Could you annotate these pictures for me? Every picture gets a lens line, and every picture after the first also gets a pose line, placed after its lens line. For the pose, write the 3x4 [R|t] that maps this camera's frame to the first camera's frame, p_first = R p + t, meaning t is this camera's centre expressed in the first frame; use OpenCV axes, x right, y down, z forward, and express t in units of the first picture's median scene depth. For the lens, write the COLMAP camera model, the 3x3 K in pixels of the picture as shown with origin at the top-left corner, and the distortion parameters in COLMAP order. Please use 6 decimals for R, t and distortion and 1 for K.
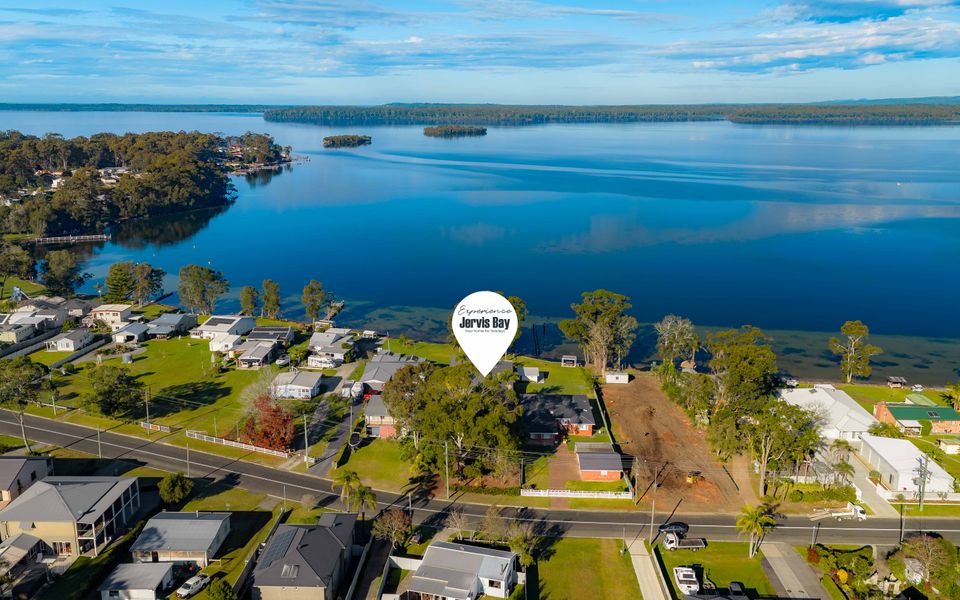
lens RADIAL K [[851.3, 0, 480.0], [0, 851.3, 300.0], [0, 0, 1]] dist [0.048624, -0.007950]
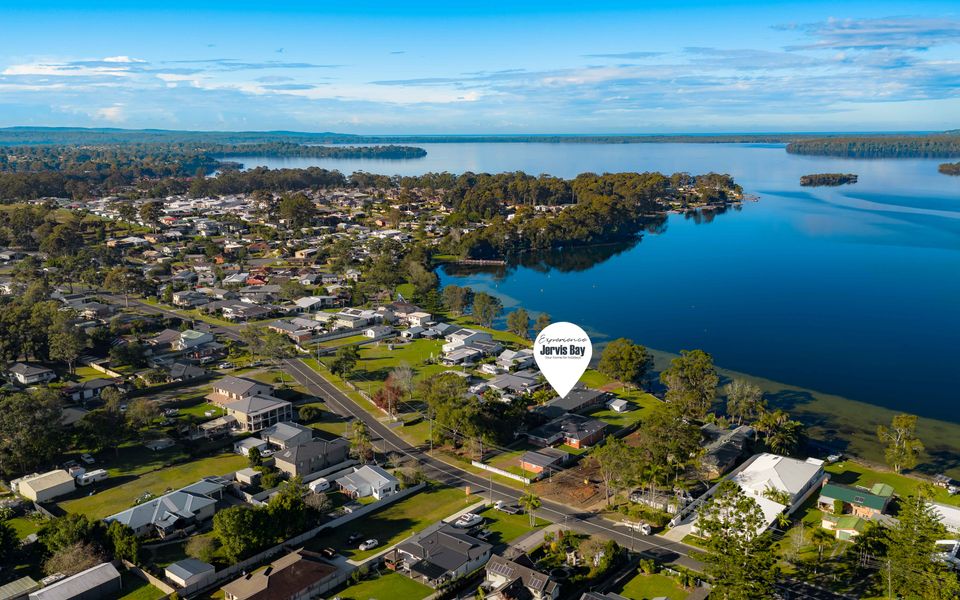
lens RADIAL K [[851.3, 0, 480.0], [0, 851.3, 300.0], [0, 0, 1]] dist [0.048624, -0.007950]
pose [[0.793200, 0.115674, -0.597873, 0.194936], [-0.128470, 0.991483, 0.021387, -0.021839], [0.595255, 0.059844, 0.801305, -0.054796]]
